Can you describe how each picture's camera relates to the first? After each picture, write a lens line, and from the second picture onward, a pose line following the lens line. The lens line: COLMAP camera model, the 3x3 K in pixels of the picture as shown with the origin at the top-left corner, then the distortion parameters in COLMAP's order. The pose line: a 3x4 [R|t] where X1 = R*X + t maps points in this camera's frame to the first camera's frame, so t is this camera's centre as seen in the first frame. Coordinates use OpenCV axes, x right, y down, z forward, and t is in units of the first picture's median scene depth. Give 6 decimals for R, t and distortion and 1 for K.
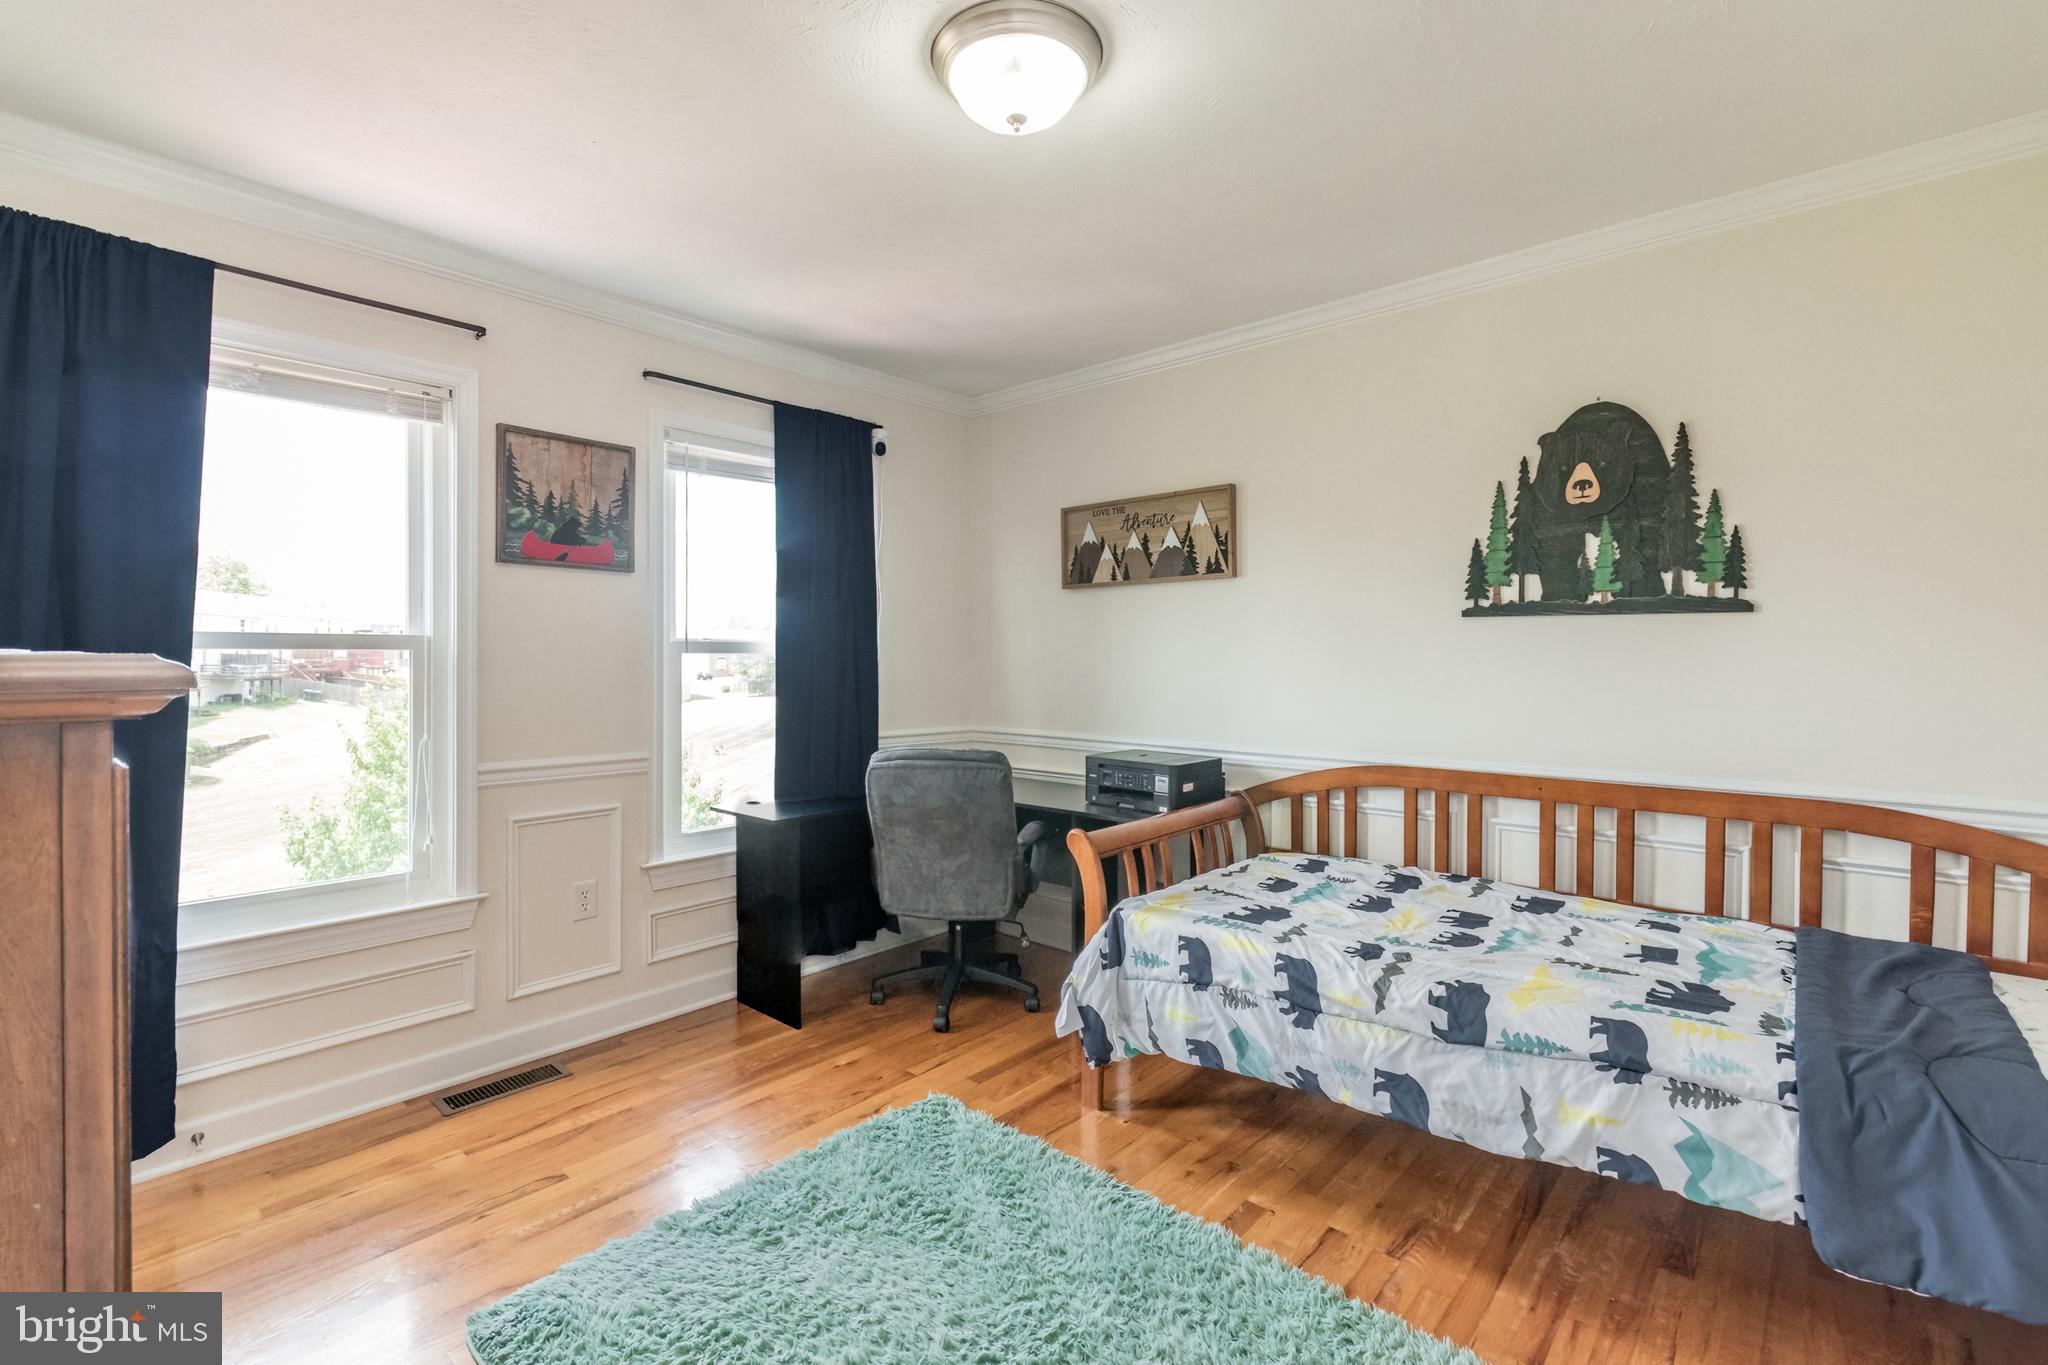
lens RADIAL K [[906.3, 0, 1012.4], [0, 906.3, 657.3], [0, 0, 1]] dist [0.003322, 0.000757]
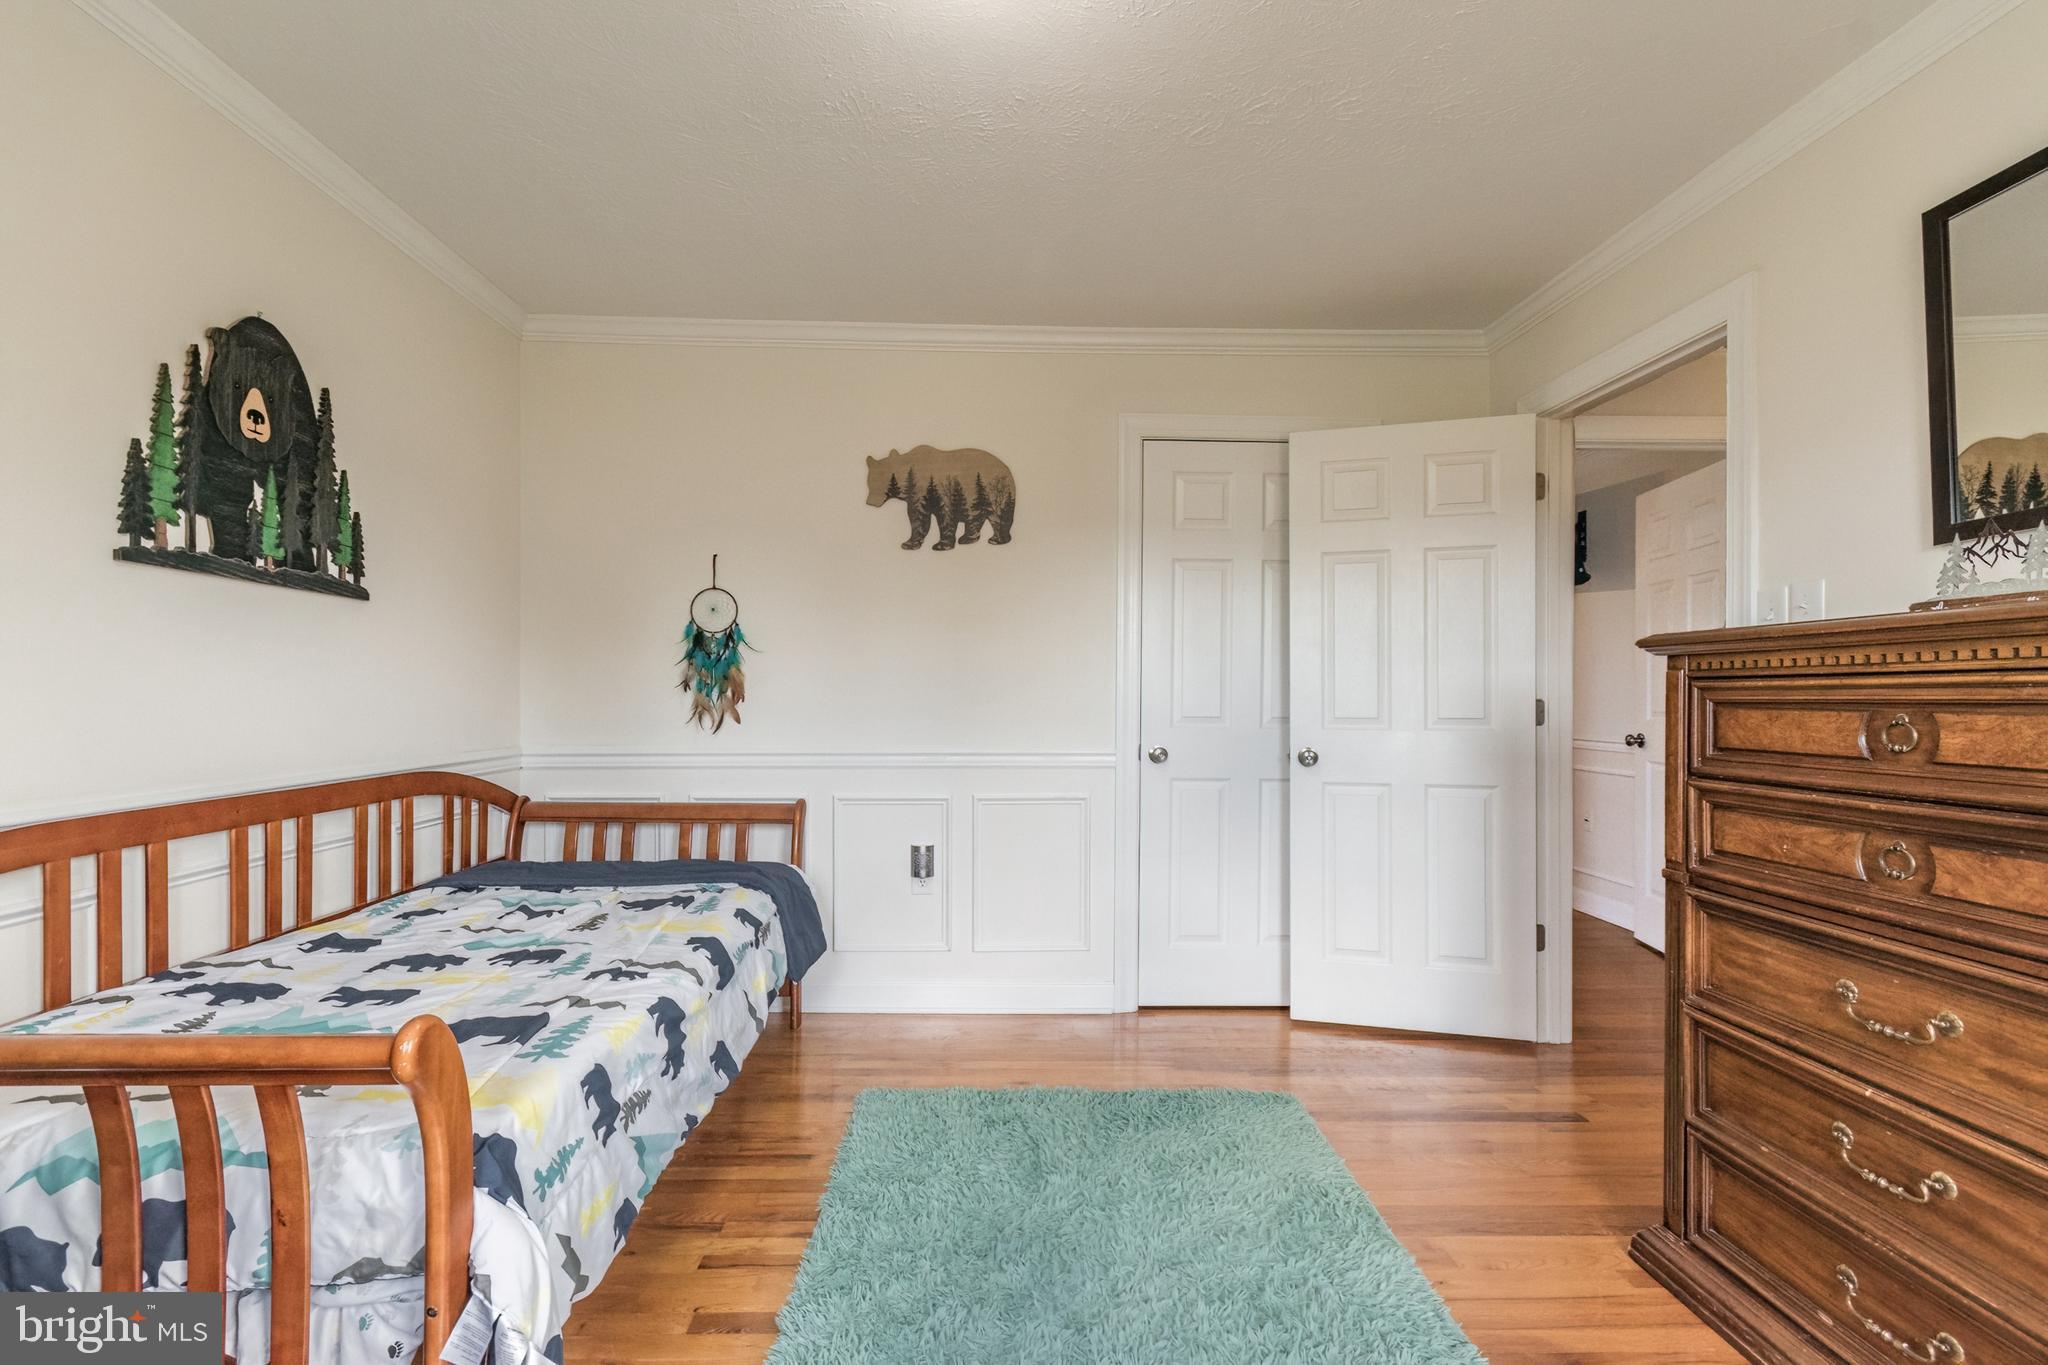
lens RADIAL K [[898.6, 0, 990.3], [0, 898.6, 694.8], [0, 0, 1]] dist [0.003708, 0.000580]
pose [[-0.675282, -0.006101, 0.737534, -0.402057], [-0.003463, 0.999981, 0.005101, 0.047362], [-0.737551, 0.000891, -0.675290, 1.127595]]
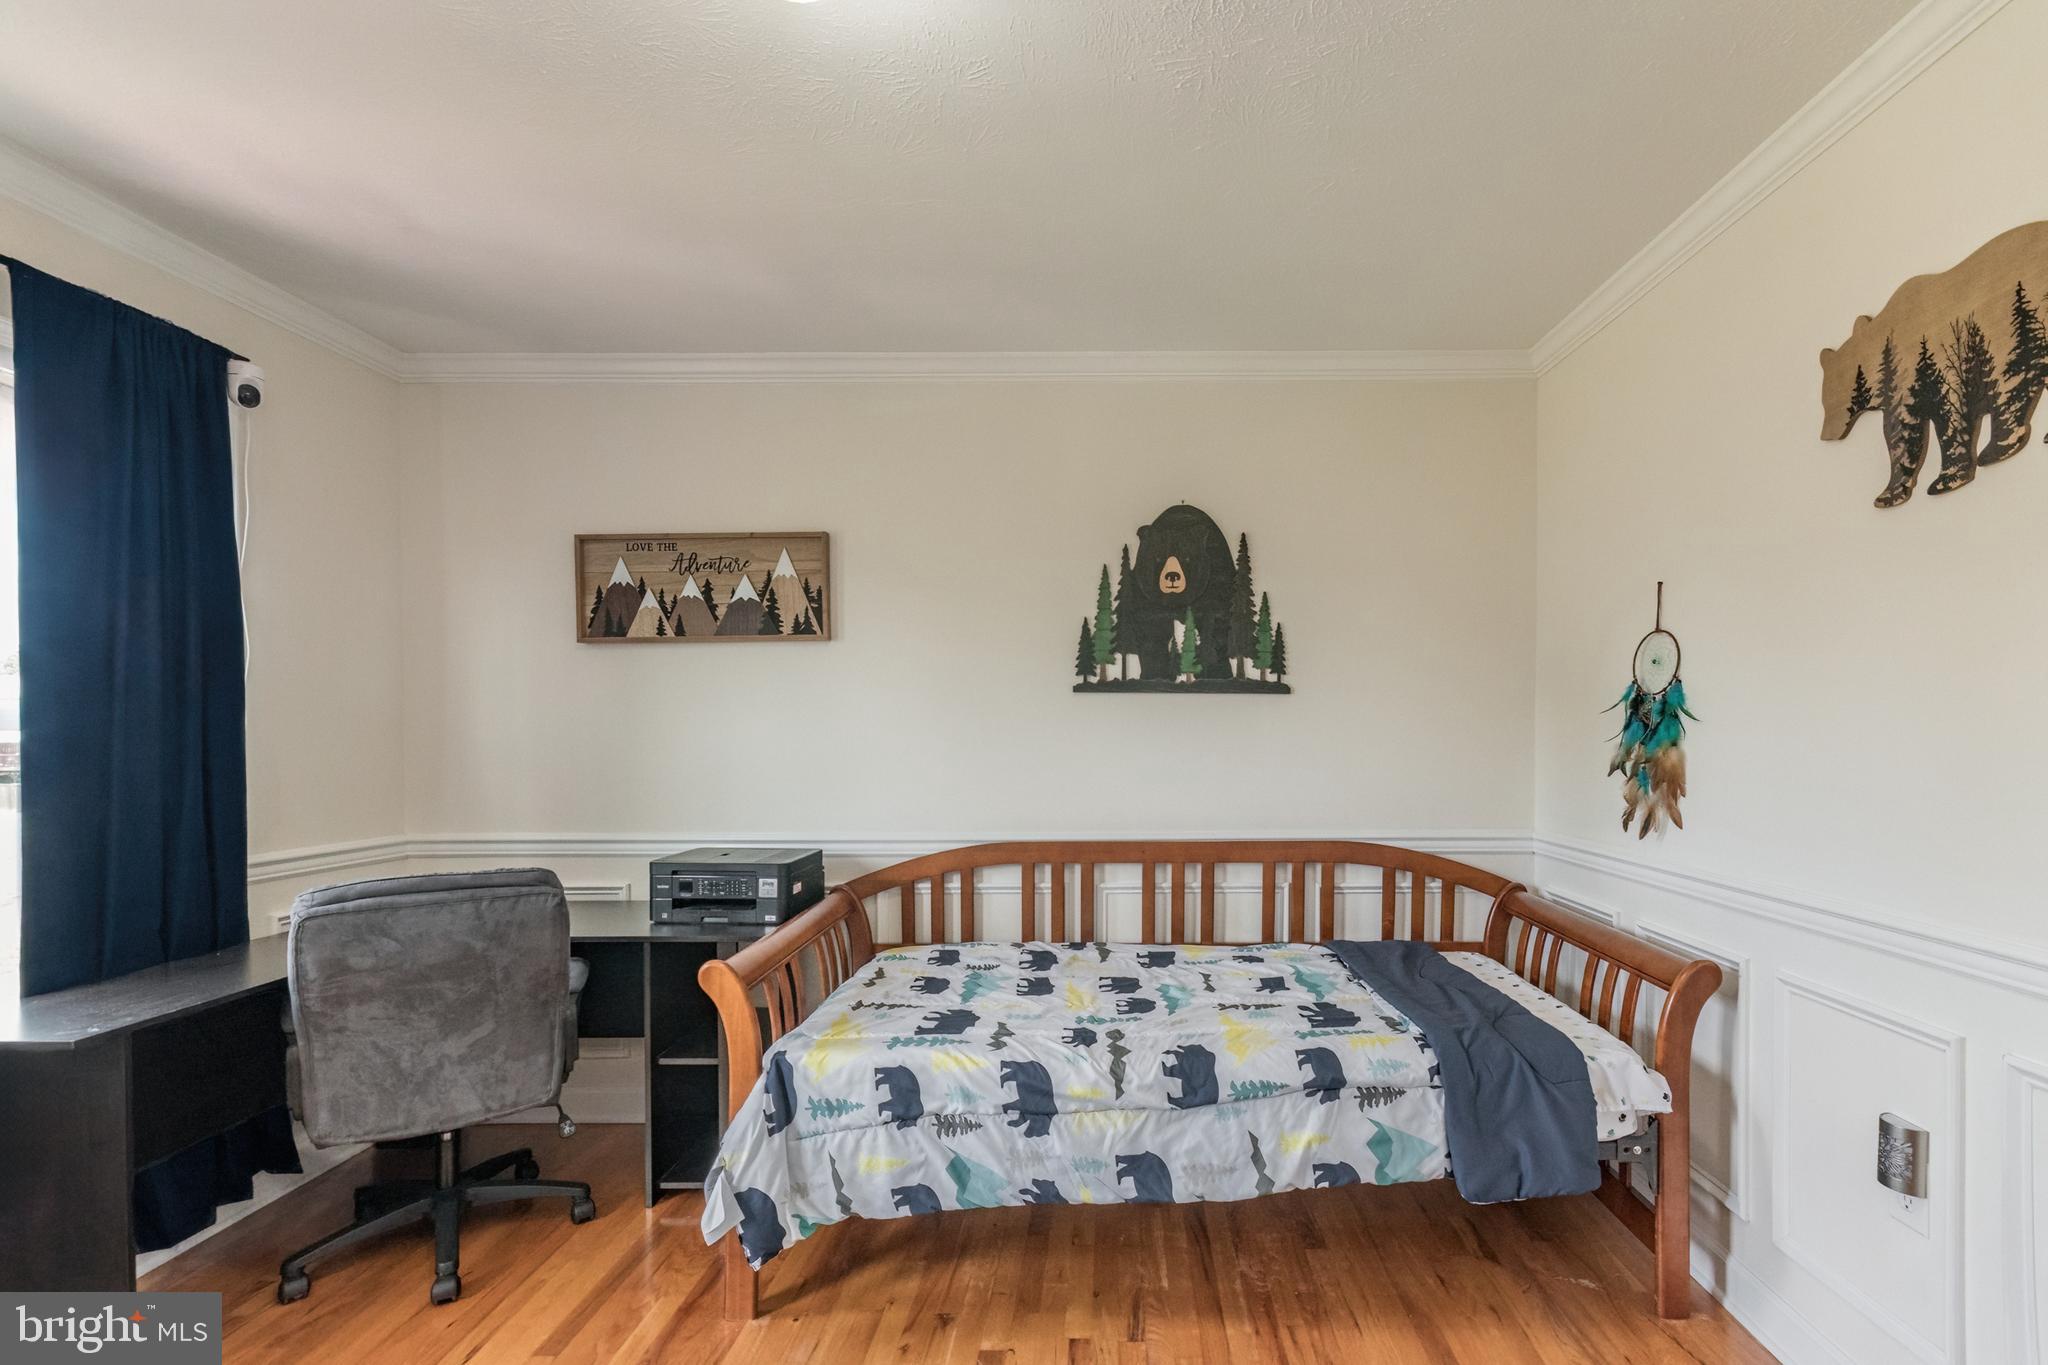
lens RADIAL K [[937.5, 0, 1114.3], [0, 937.5, 737.0], [0, 0, 1]] dist [0.002358, 0.001079]
pose [[0.742162, -0.008710, 0.670164, -0.212918], [0.004886, 0.999959, 0.007585, -0.001647], [-0.670202, -0.002355, 0.742175, 0.204049]]
